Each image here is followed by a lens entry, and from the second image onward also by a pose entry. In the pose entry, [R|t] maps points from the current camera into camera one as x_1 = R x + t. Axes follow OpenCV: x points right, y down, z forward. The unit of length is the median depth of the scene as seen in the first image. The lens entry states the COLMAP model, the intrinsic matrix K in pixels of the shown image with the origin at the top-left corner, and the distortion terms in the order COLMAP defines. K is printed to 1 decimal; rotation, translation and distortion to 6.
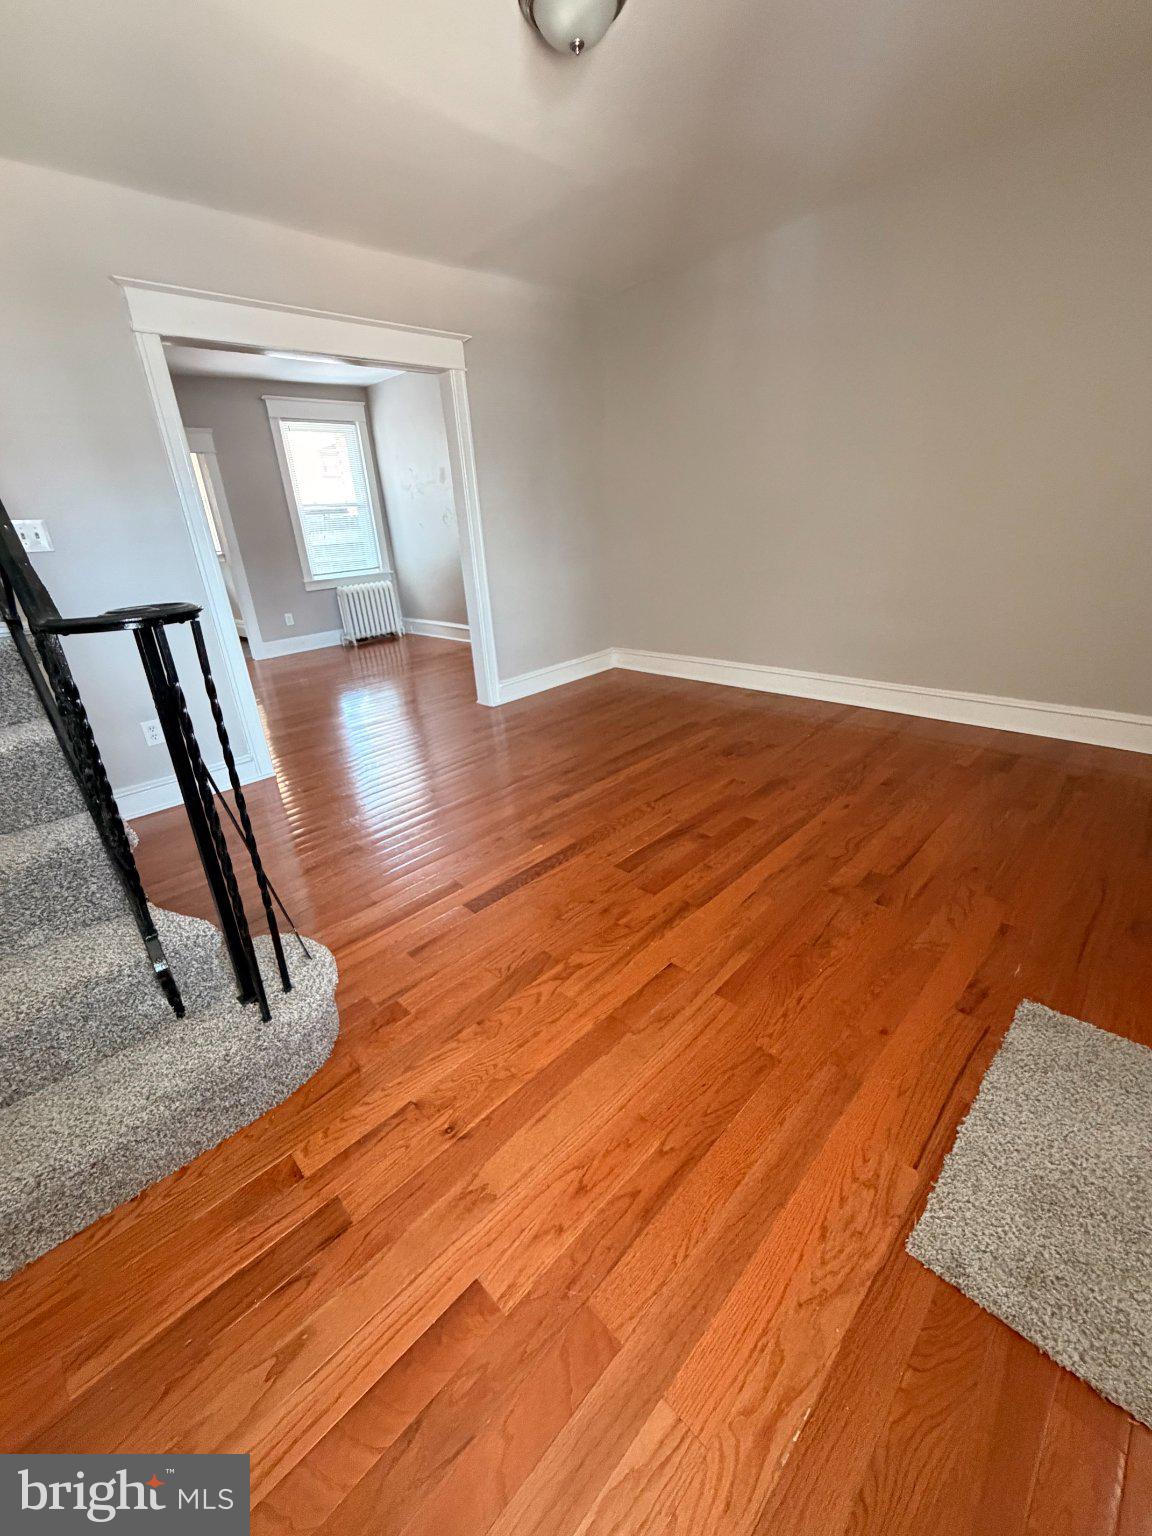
lens RADIAL K [[612.9, 0, 579.7], [0, 612.9, 762.3], [0, 0, 1]] dist [-0.000393, 0.000054]
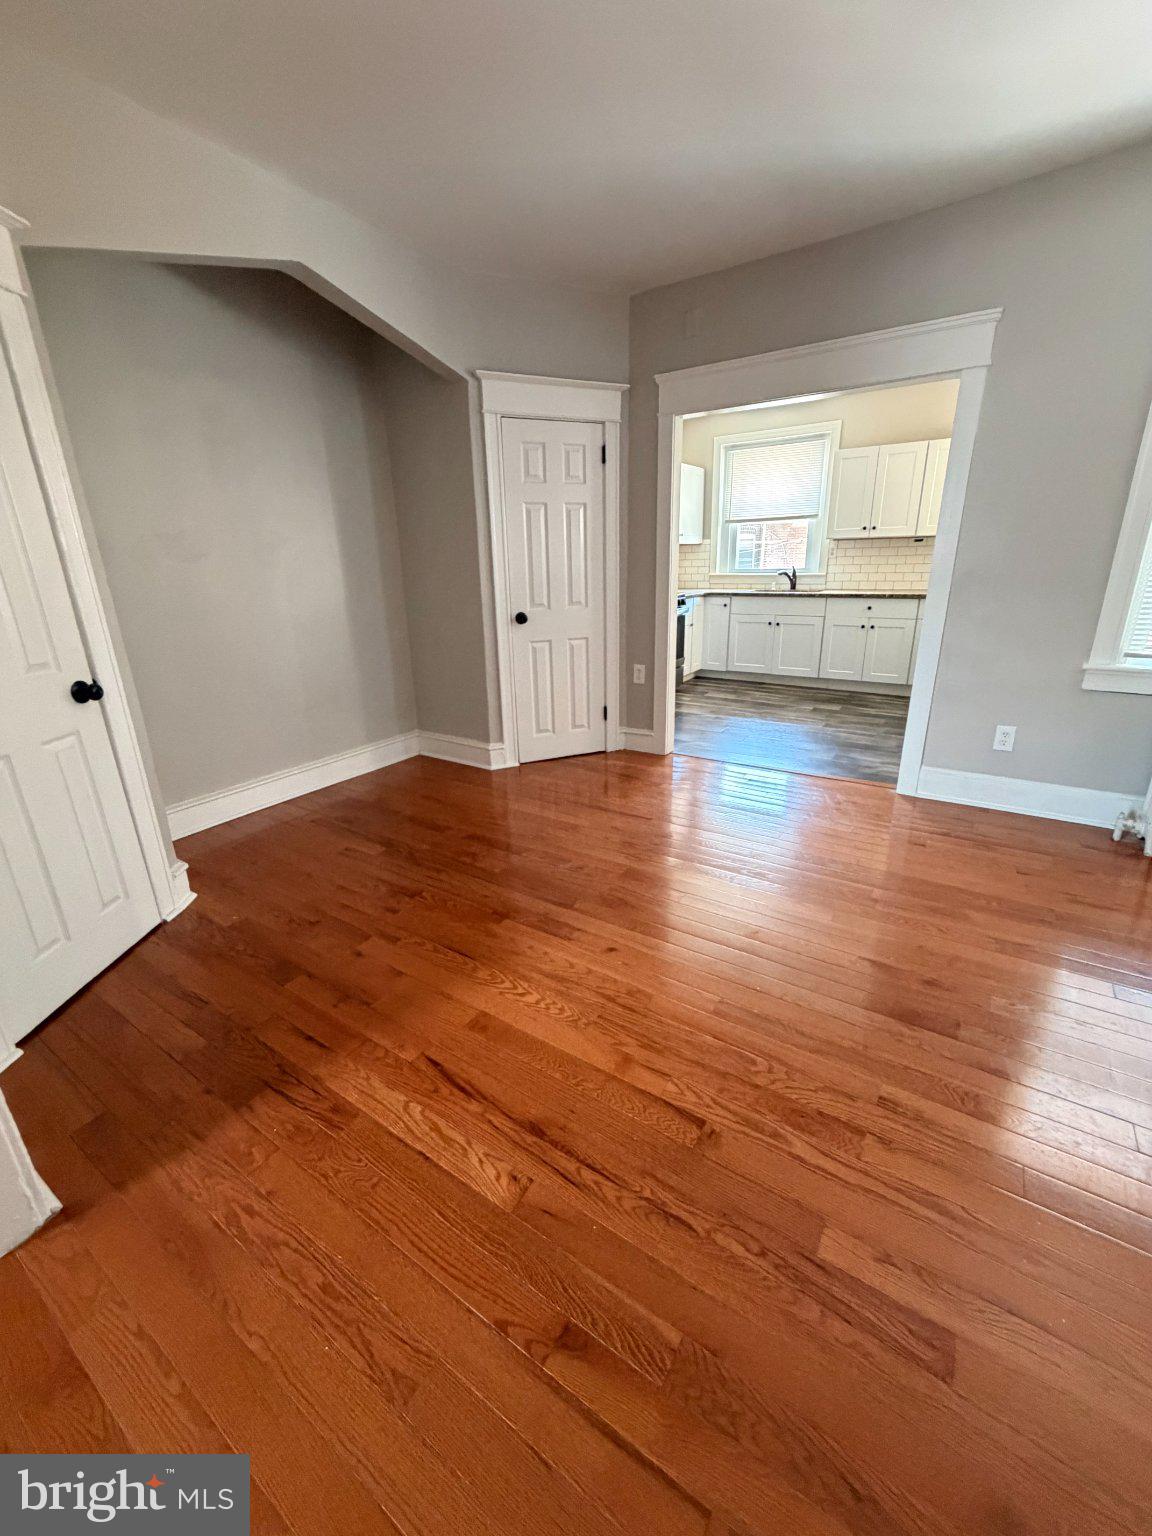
lens RADIAL K [[612.9, 0, 573.0], [0, 612.9, 765.1], [0, 0, 1]] dist [-0.000393, 0.000054]
pose [[0.192257, 0.363767, -0.911434, -0.273781], [-0.357043, 0.891036, 0.280311, -0.525844], [0.914088, 0.271530, 0.301189, 1.338882]]
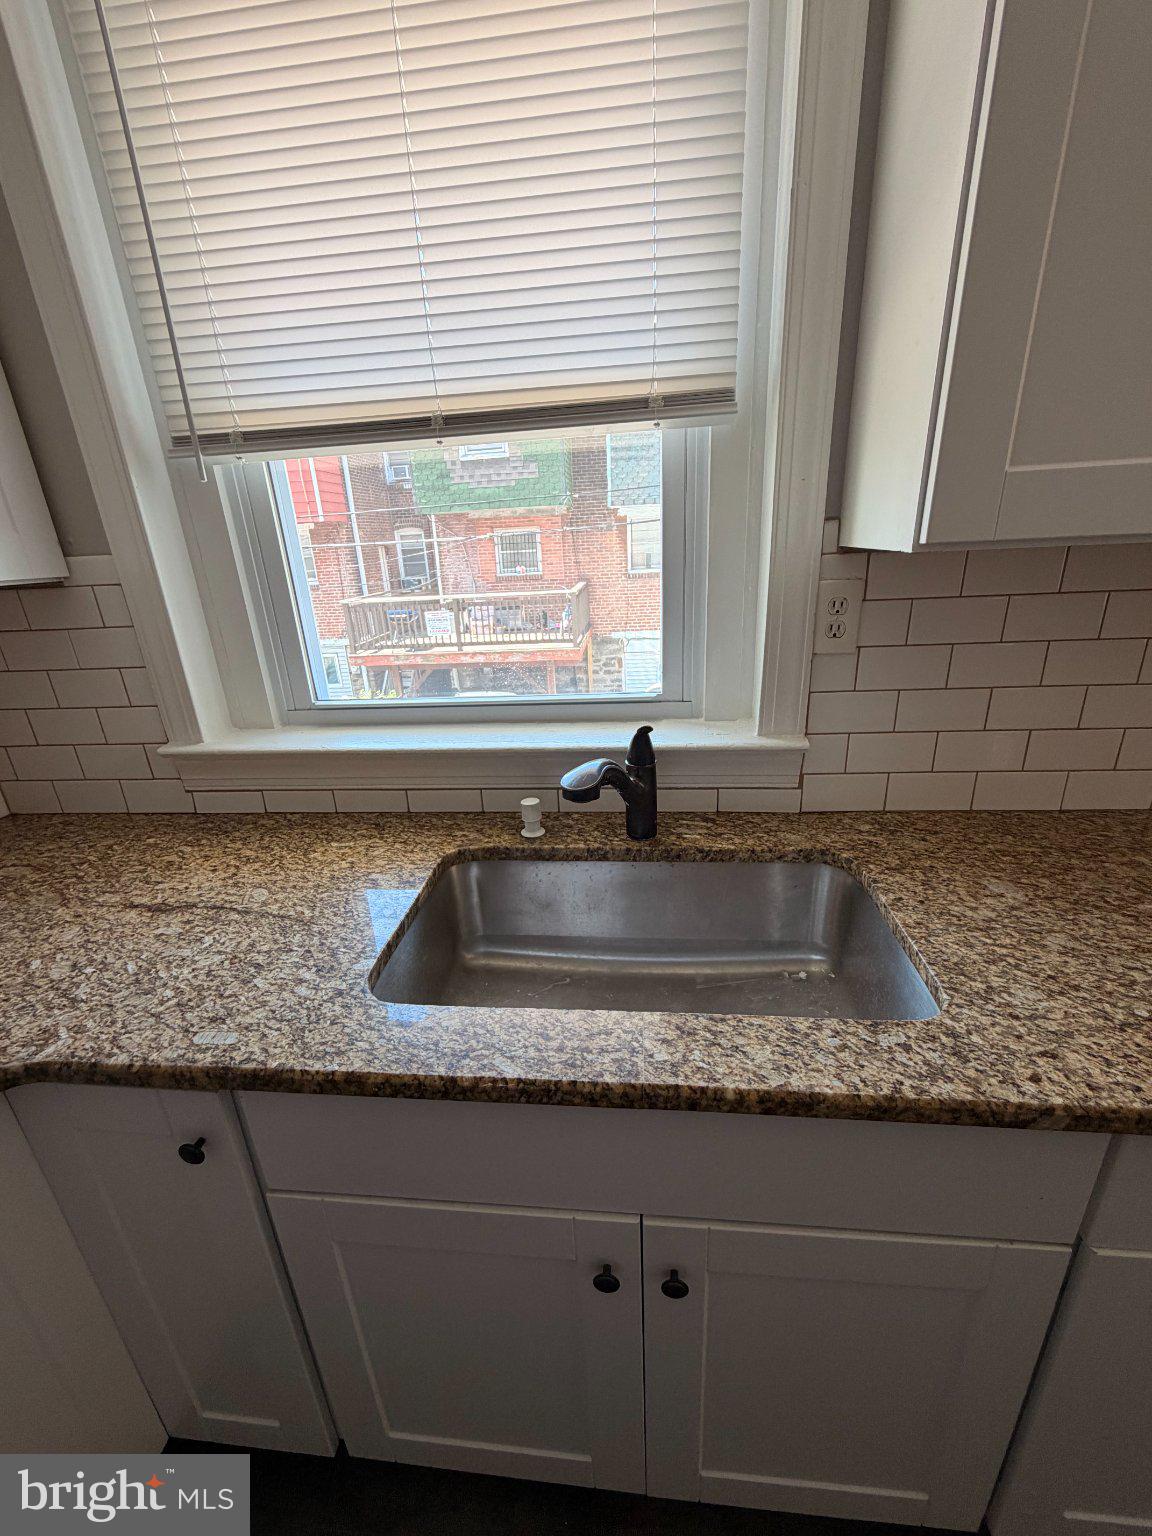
lens RADIAL K [[612.9, 0, 575.6], [0, 612.9, 765.4], [0, 0, 1]] dist [-0.000393, 0.000054]
pose [[0.634601, 0.291658, -0.715693, -2.103646], [-0.281361, 0.949694, 0.137537, -0.831972], [0.719804, 0.114087, 0.684739, 2.244489]]
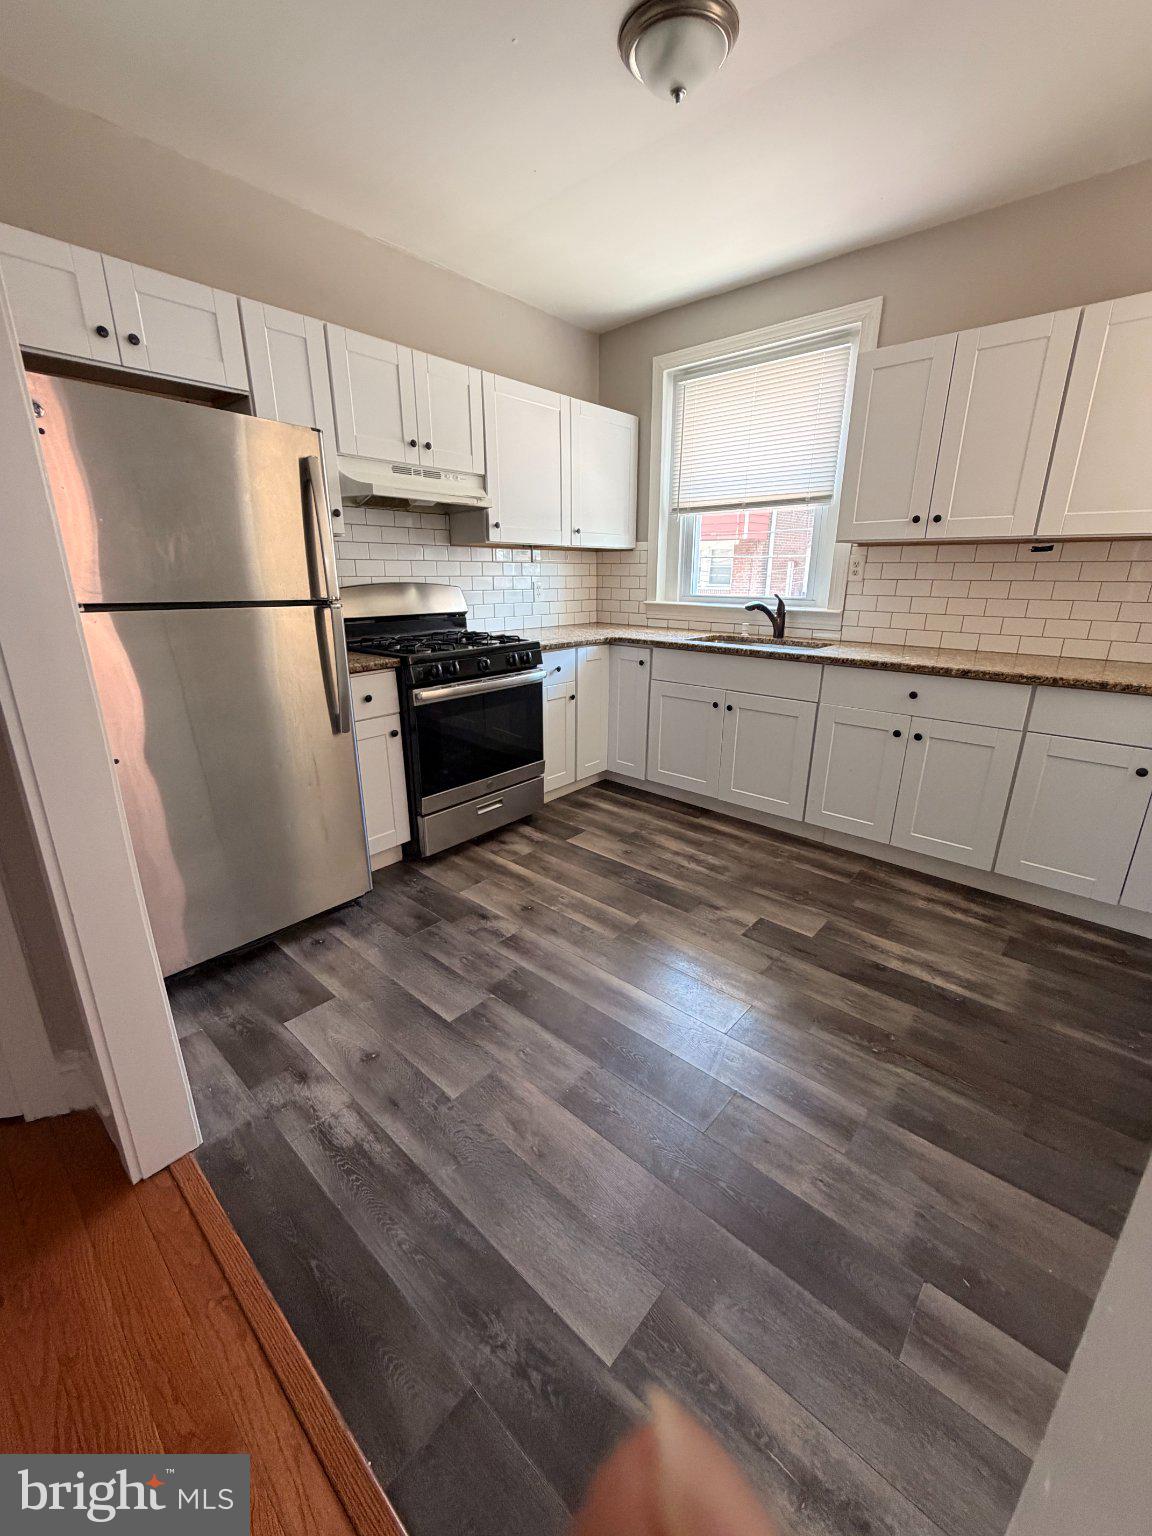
lens RADIAL K [[612.9, 0, 576.2], [0, 612.9, 764.7], [0, 0, 1]] dist [-0.000393, 0.000054]
pose [[0.049862, 0.356893, -0.932814, -1.199145], [-0.380775, 0.870227, 0.312594, -0.758354], [0.923322, 0.339606, 0.179287, 2.065807]]
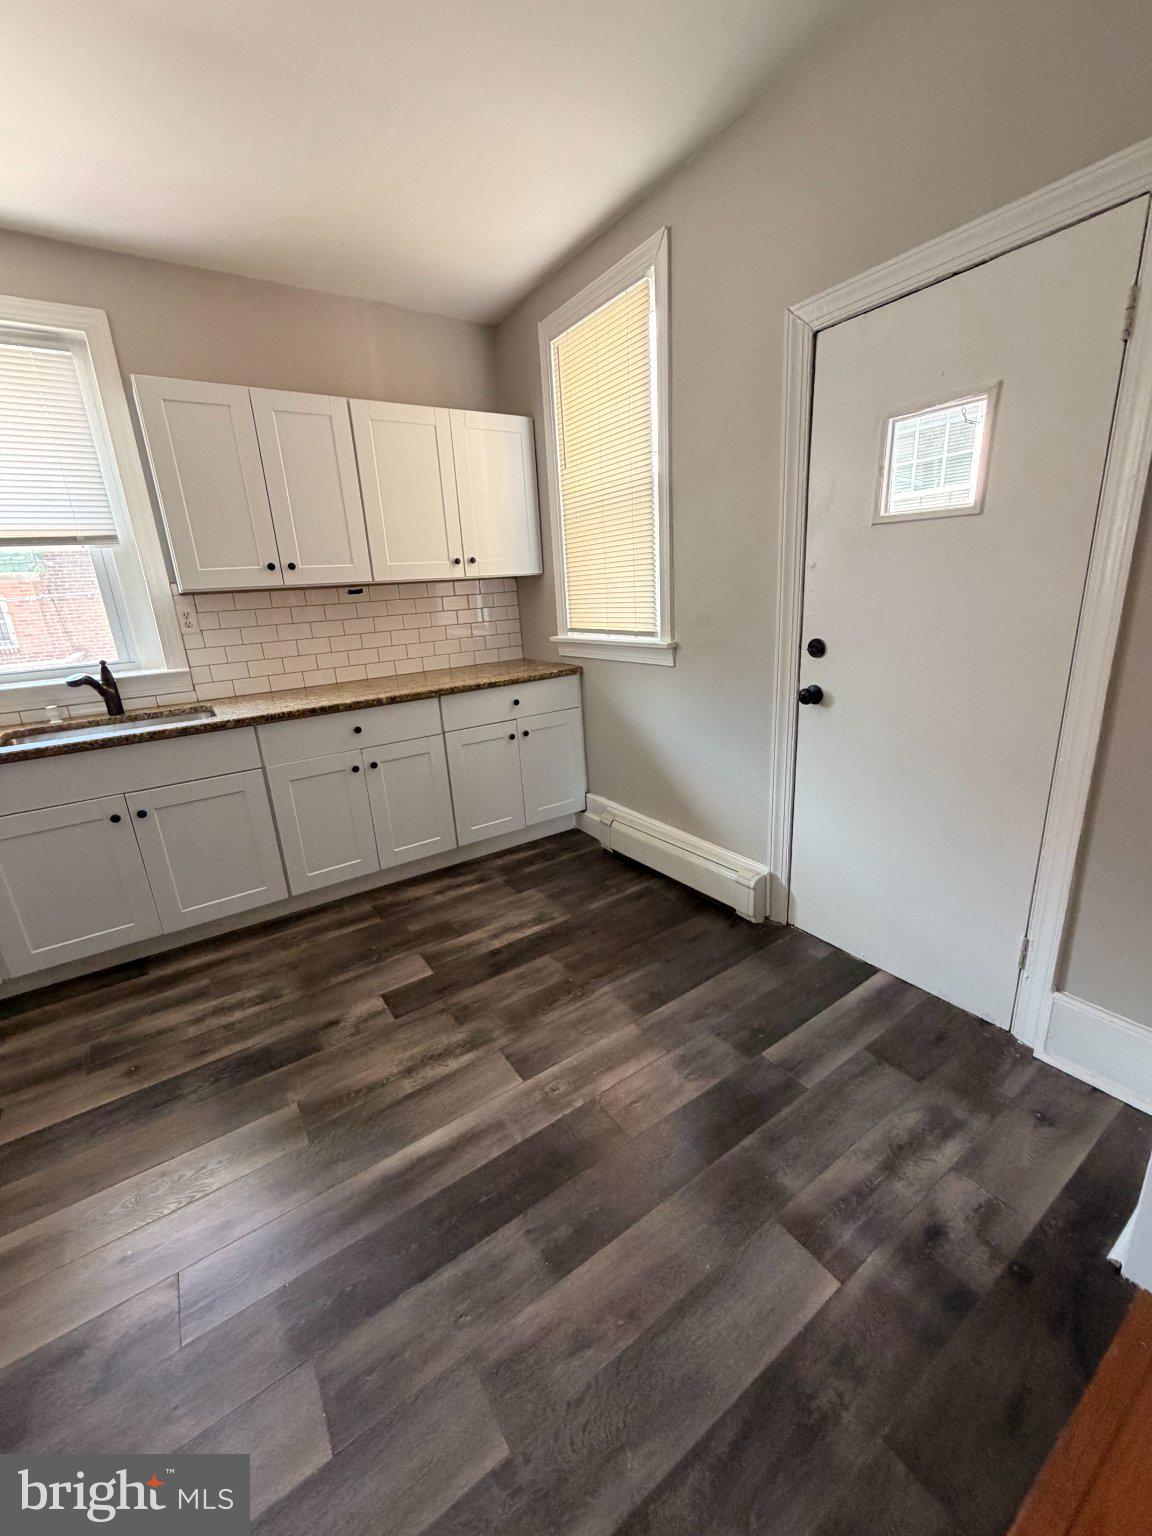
lens RADIAL K [[612.9, 0, 578.1], [0, 612.9, 763.8], [0, 0, 1]] dist [-0.000393, 0.000054]
pose [[0.980354, 0.058392, -0.188407, -1.513261], [-0.074549, 0.994016, -0.079836, -0.657948], [0.182618, 0.092313, 0.978841, 1.801977]]
